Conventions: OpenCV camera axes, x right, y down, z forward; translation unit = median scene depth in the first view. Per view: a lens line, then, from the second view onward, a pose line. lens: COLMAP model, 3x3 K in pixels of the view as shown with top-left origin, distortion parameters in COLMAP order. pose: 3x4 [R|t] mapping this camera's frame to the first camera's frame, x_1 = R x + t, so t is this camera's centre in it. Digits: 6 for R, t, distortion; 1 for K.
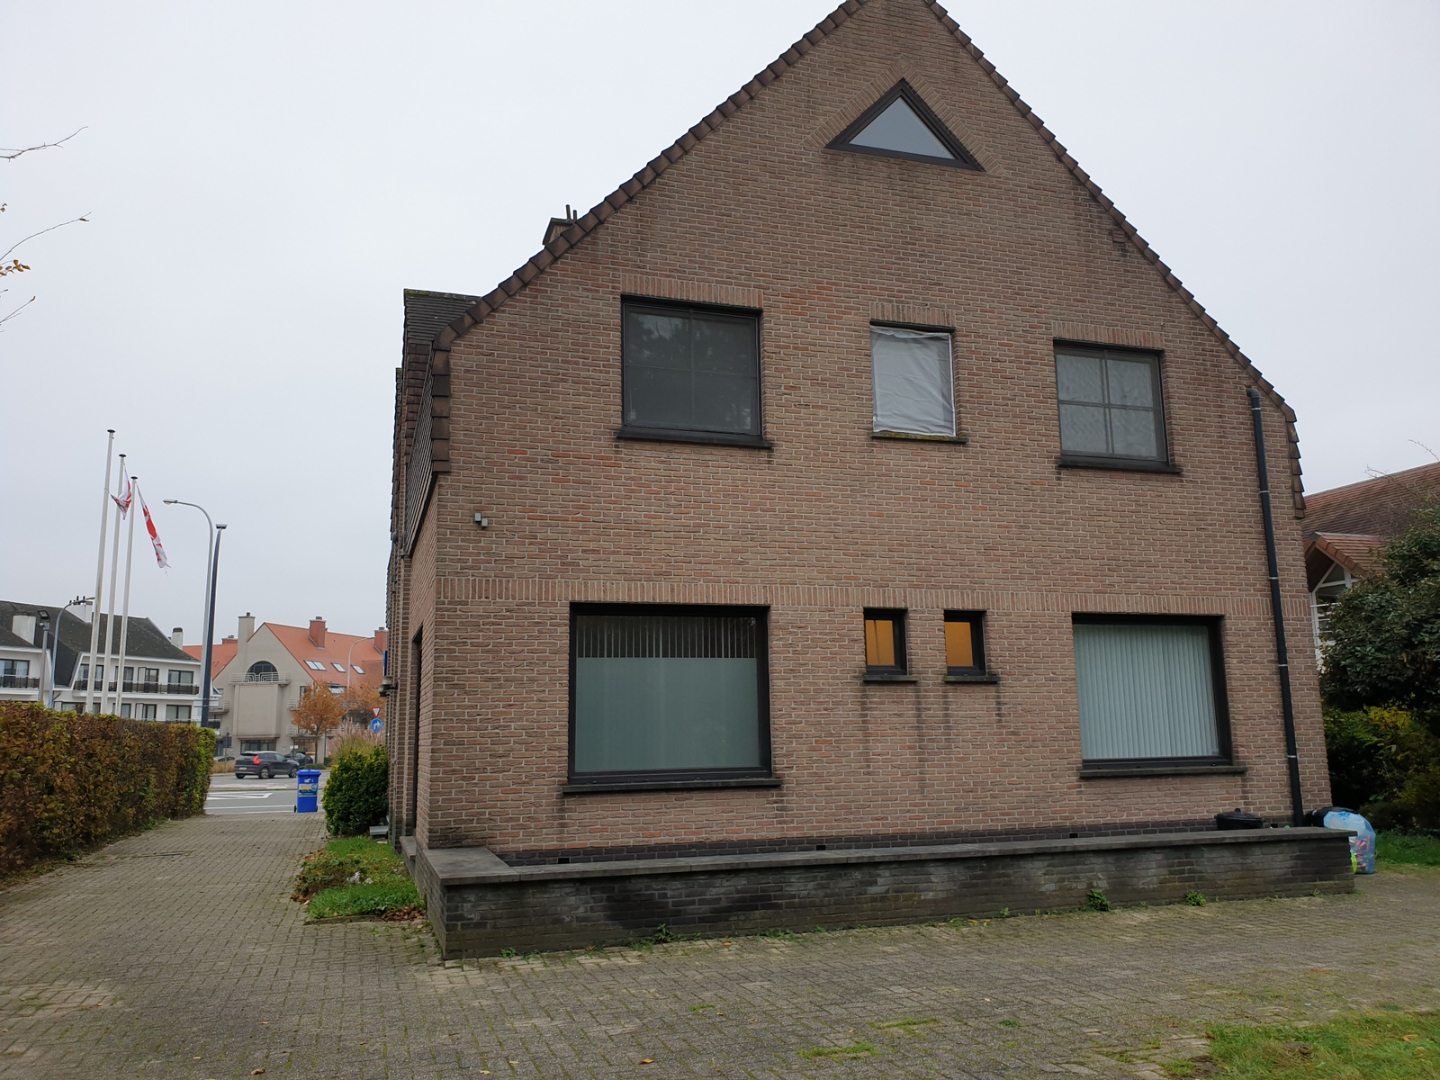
lens RADIAL K [[1129.2, 0, 717.3], [0, 1129.2, 537.4], [0, 0, 1]] dist [0.012119, 0.005090]
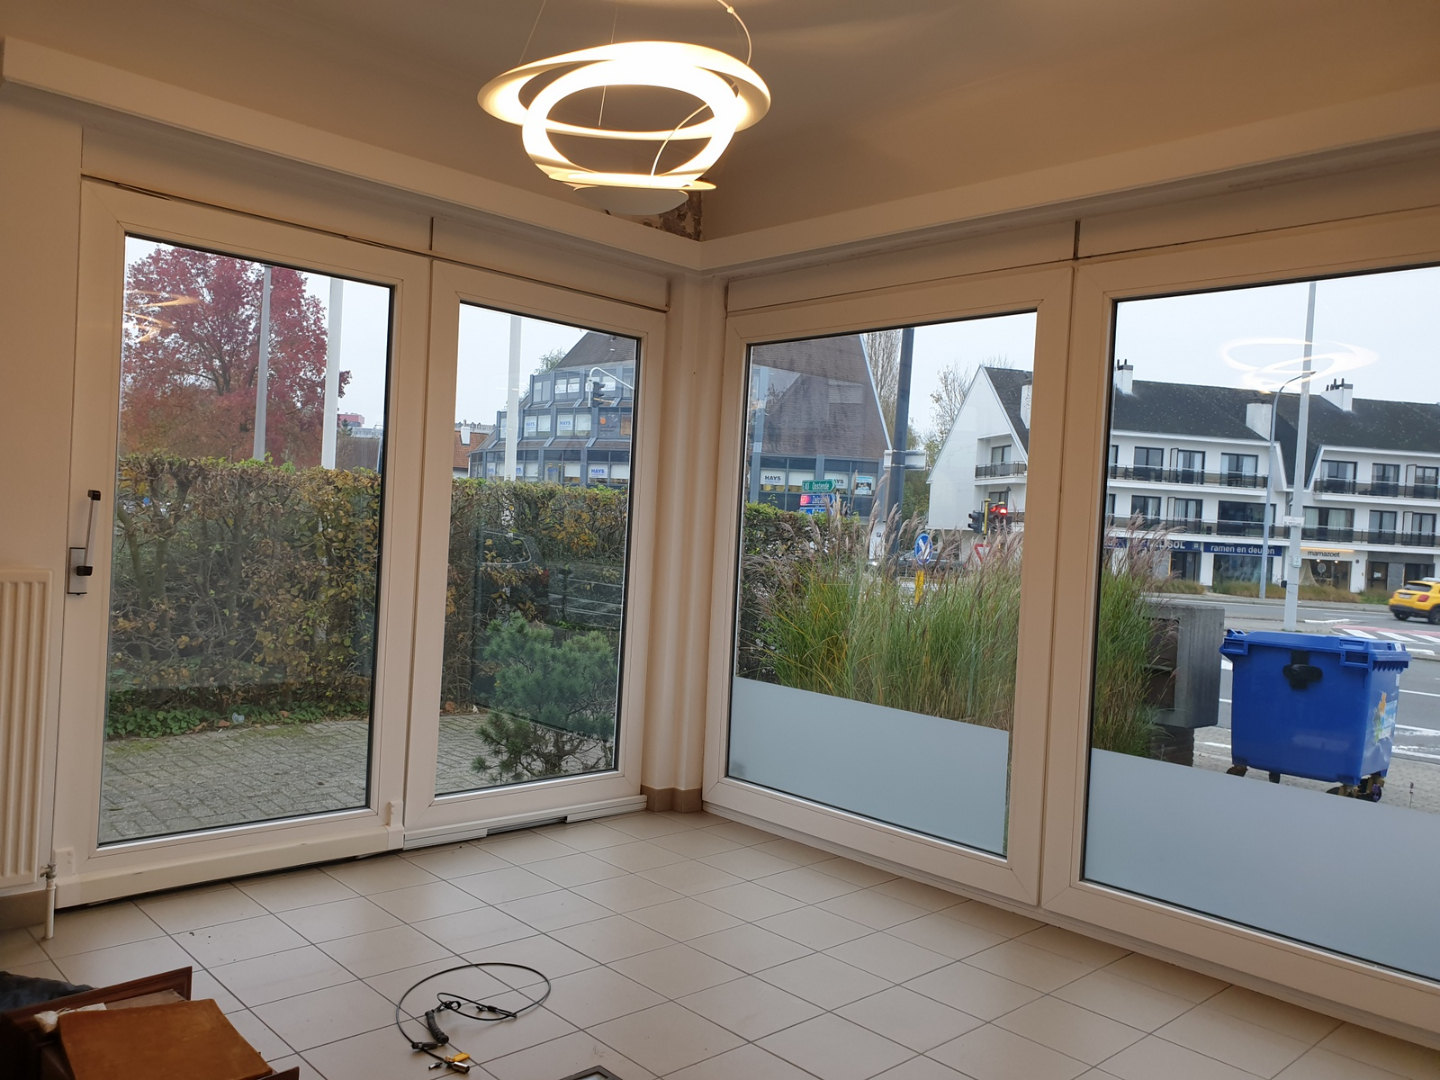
lens RADIAL K [[1129.2, 0, 719.9], [0, 1129.2, 538.3], [0, 0, 1]] dist [0.012119, 0.005090]
pose [[0.388350, 0.057317, -0.919728, 0.027509], [0.092029, 0.990662, 0.100596, 0.046762], [0.916905, -0.123708, 0.379448, 0.293457]]
